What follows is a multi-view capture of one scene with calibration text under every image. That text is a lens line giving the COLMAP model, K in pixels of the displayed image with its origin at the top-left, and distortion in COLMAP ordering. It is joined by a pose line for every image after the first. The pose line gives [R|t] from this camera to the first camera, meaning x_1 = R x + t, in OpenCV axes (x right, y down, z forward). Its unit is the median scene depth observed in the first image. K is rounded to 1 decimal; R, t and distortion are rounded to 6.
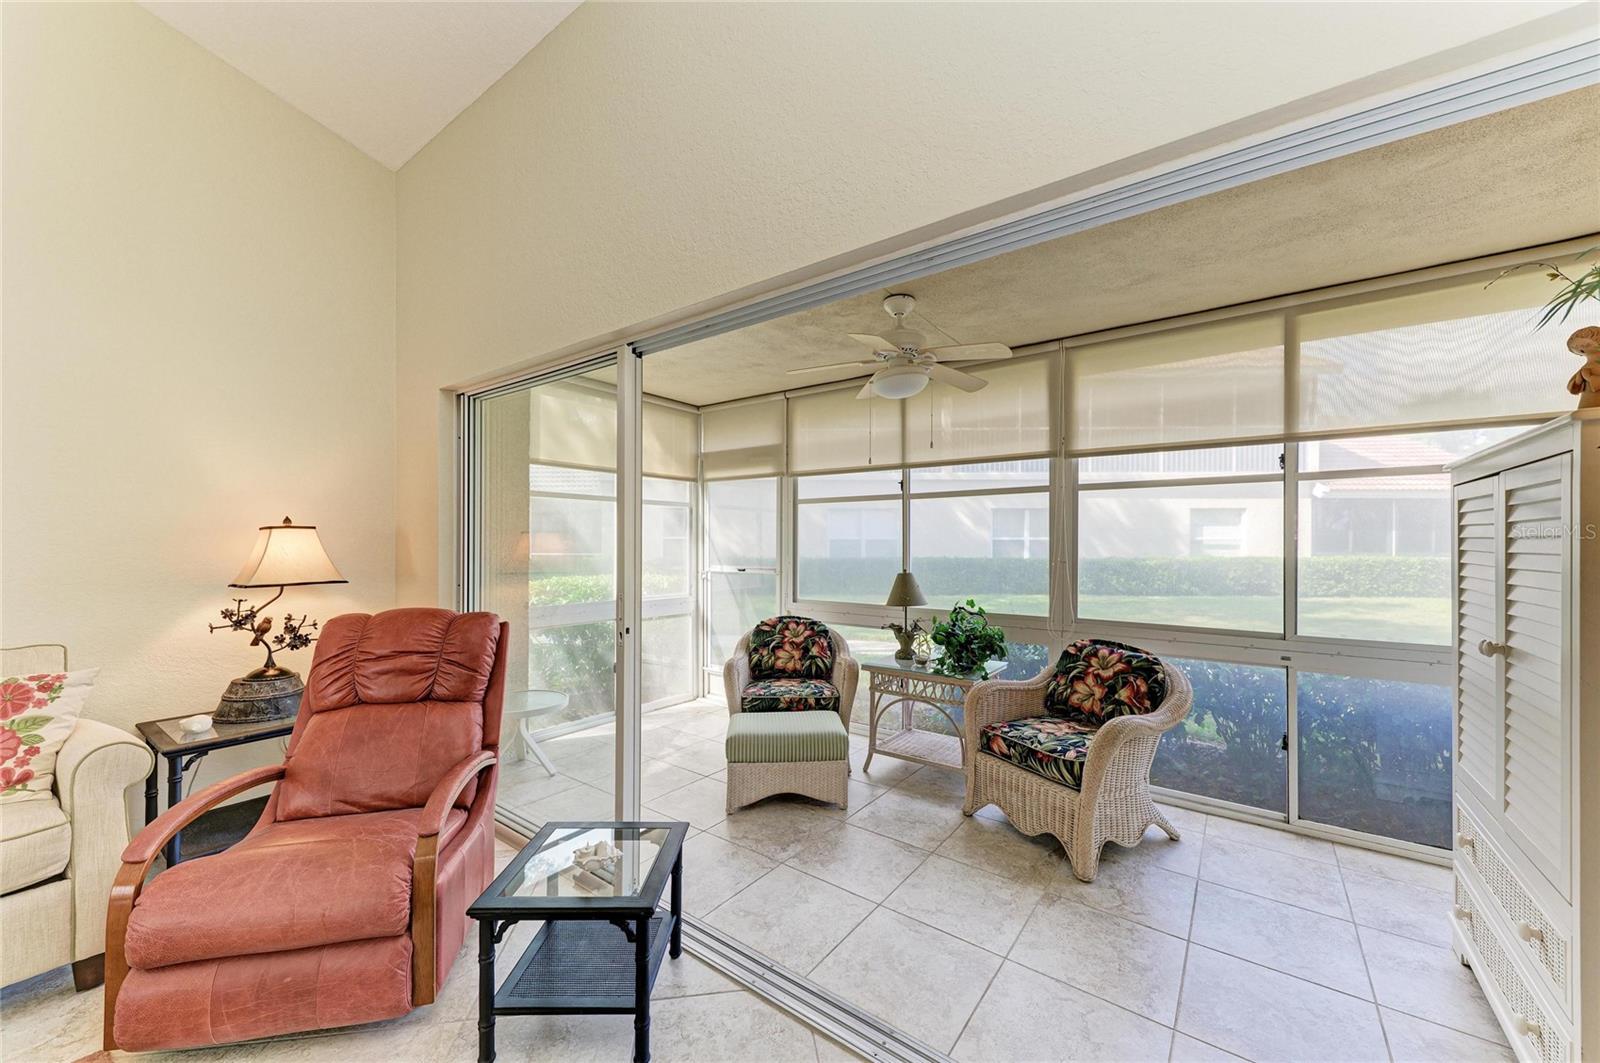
lens RADIAL K [[594.8, 0, 807.3], [0, 594.8, 545.5], [0, 0, 1]] dist [0.015217, -0.003680]
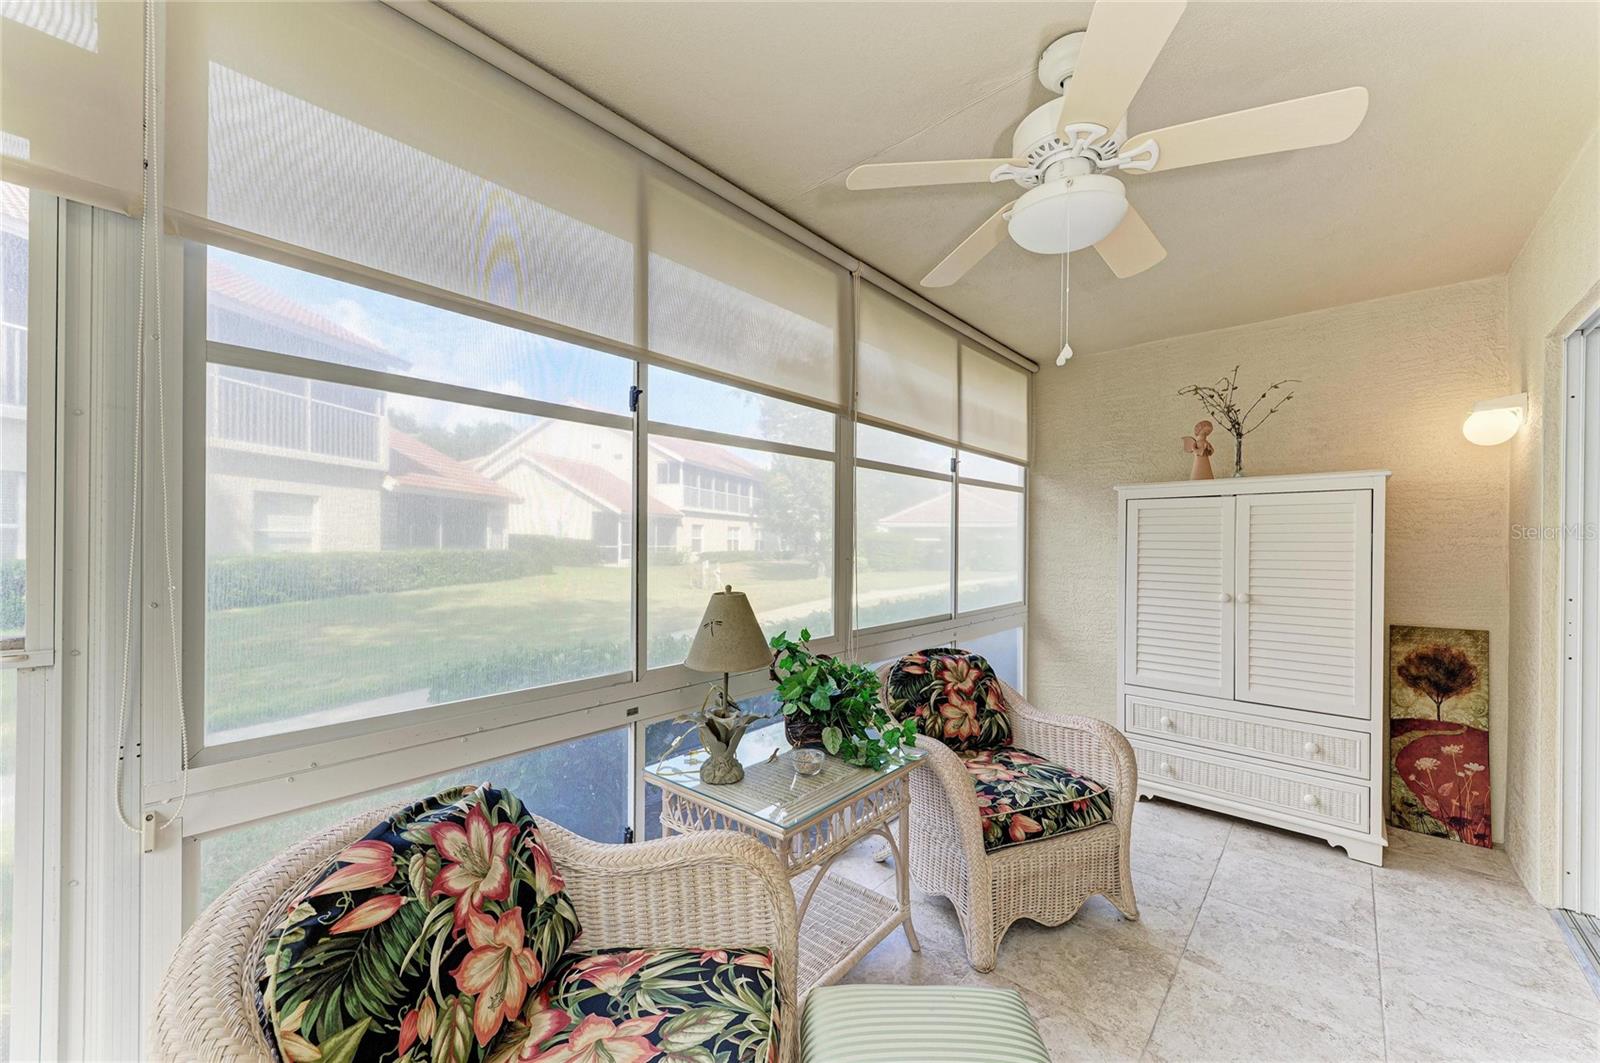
lens RADIAL K [[594.8, 0, 811.5], [0, 594.8, 542.5], [0, 0, 1]] dist [0.015217, -0.003680]
pose [[0.091780, -0.002174, 0.995777, -0.333159], [-0.002238, 0.999995, 0.002389, 0.006137], [-0.995777, -0.002447, 0.091774, 1.019555]]
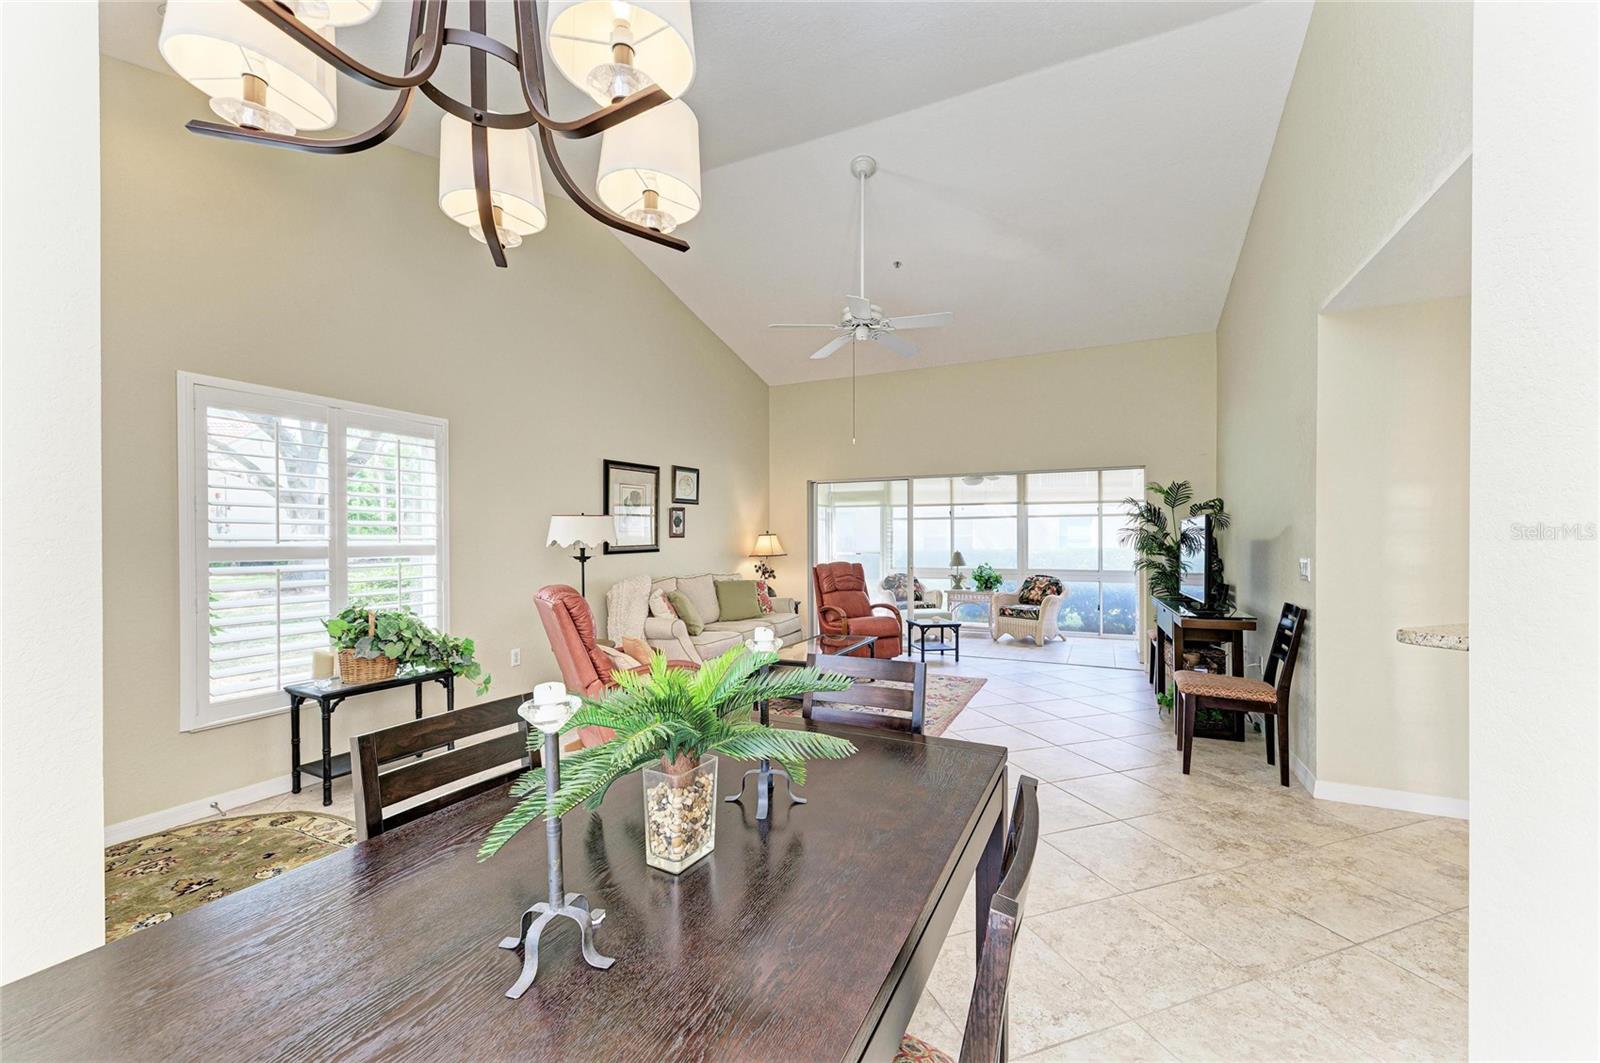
lens RADIAL K [[627.1, 0, 812.3], [0, 627.1, 541.4], [0, 0, 1]] dist [0.018758, -0.004832]
pose [[0.979625, -0.006101, 0.200741, -0.999355], [0.006432, 0.999979, -0.000996, 0.003672], [-0.200730, 0.002267, 0.979644, -1.454892]]
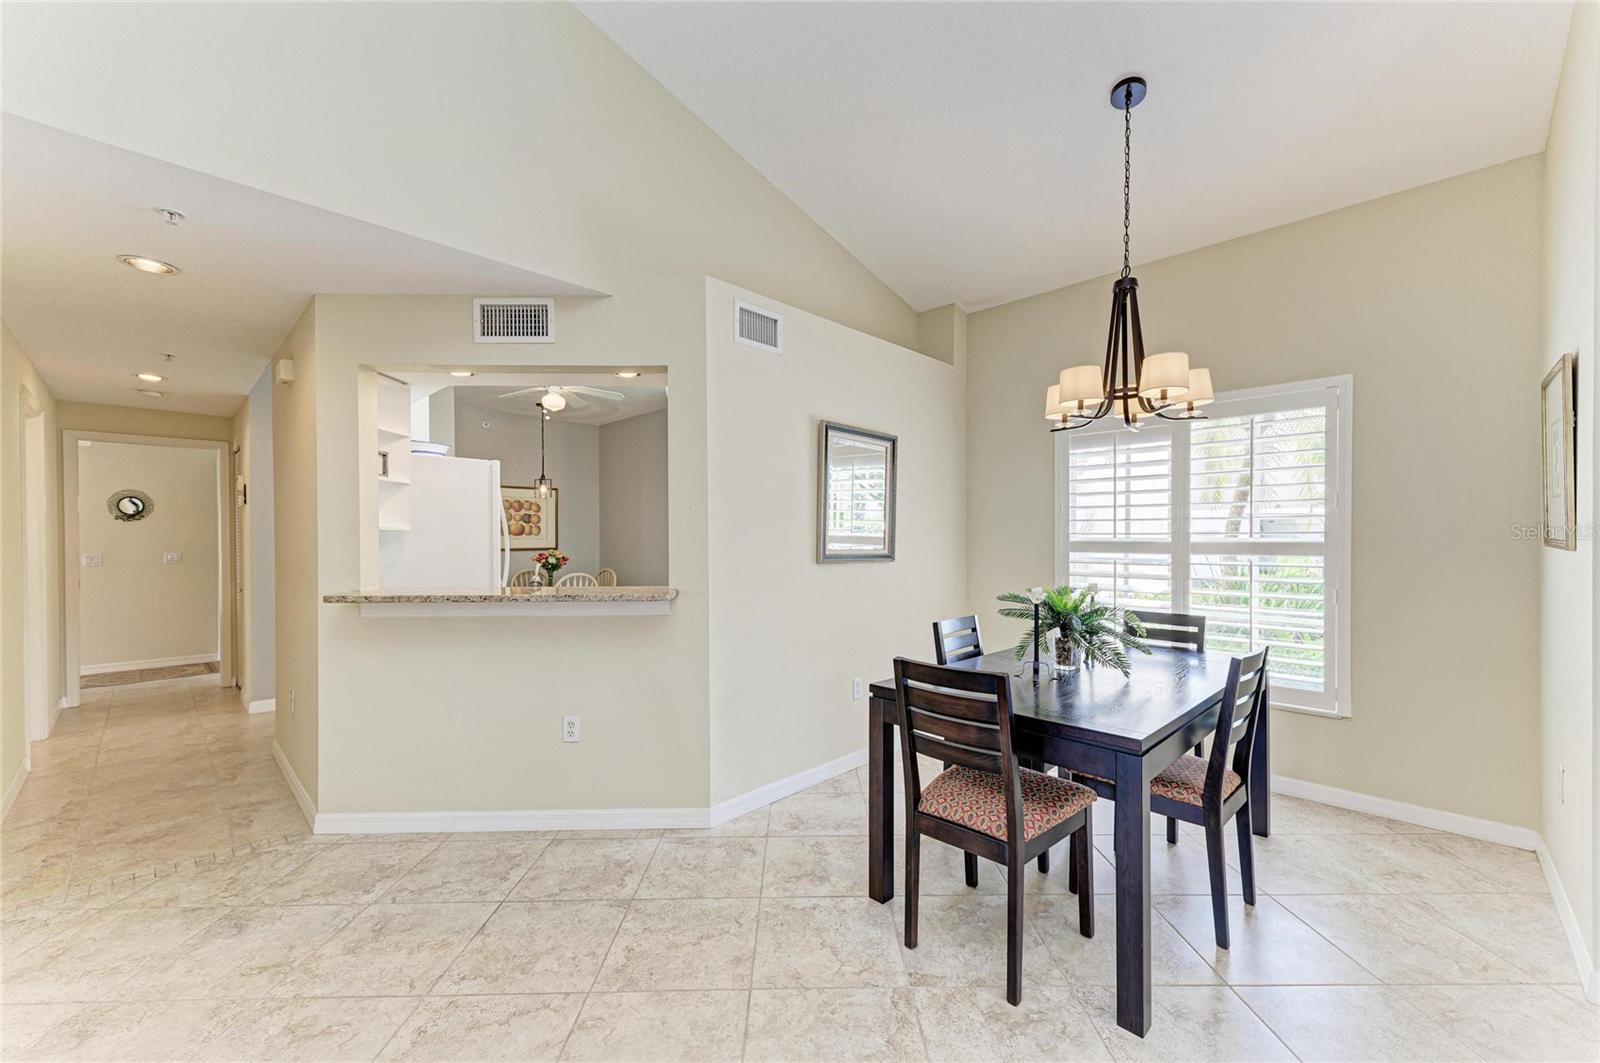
lens RADIAL K [[627.1, 0, 810.1], [0, 627.1, 544.0], [0, 0, 1]] dist [0.018758, -0.004832]
pose [[-0.991100, -0.001601, 0.133107, -0.785327], [0.000267, 0.999902, 0.014014, -0.005157], [-0.133116, 0.013925, -0.991003, -0.309342]]
